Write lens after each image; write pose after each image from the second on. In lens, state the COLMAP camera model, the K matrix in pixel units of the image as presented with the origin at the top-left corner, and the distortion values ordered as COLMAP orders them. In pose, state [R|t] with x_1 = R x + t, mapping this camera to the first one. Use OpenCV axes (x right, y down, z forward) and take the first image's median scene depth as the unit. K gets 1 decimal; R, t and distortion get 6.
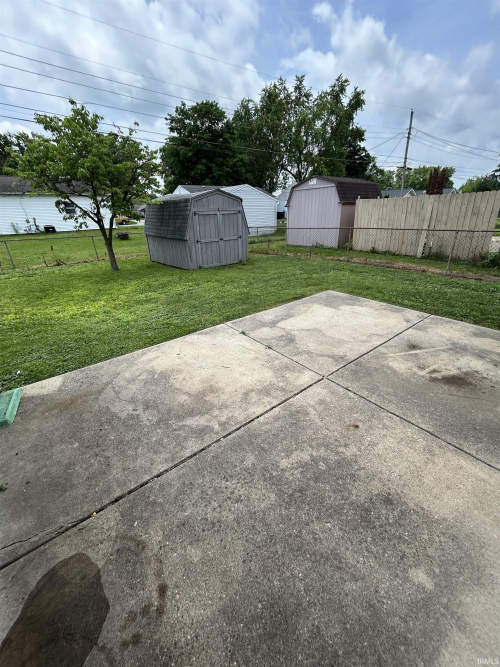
lens RADIAL K [[269.6, 0, 250.7], [0, 269.6, 333.5], [0, 0, 1]] dist [-0.003026, 0.000022]
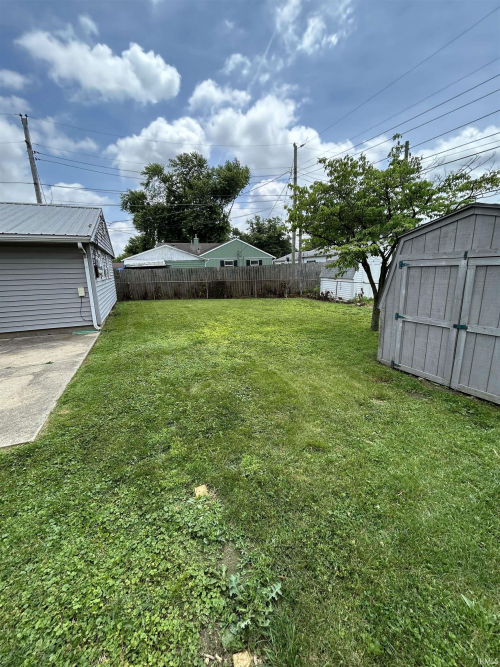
lens RADIAL K [[269.6, 0, 251.9], [0, 269.6, 332.3], [0, 0, 1]] dist [-0.003026, 0.000022]
pose [[-0.276812, 0.248567, -0.928218, 0.365707], [-0.374933, 0.861462, 0.342502, -0.394572], [0.884760, 0.442828, -0.145268, 0.861495]]
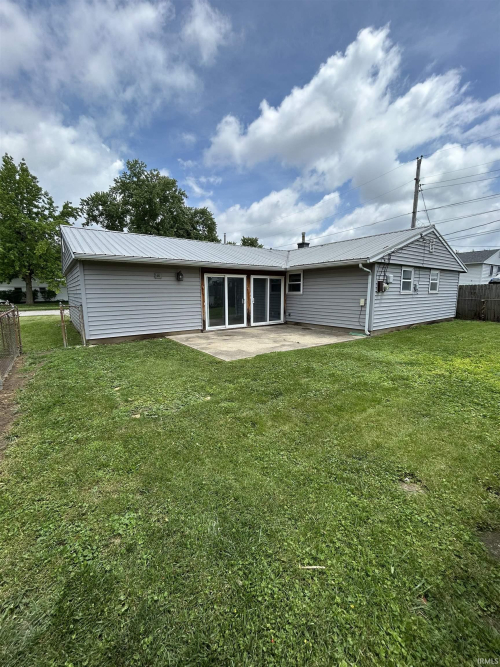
lens RADIAL K [[269.6, 0, 251.1], [0, 269.6, 332.8], [0, 0, 1]] dist [-0.003026, 0.000022]
pose [[-0.997462, 0.026499, 0.066083, 0.087323], [0.058486, 0.834266, 0.548251, -0.518104], [-0.040602, 0.550725, -0.833699, 1.167237]]
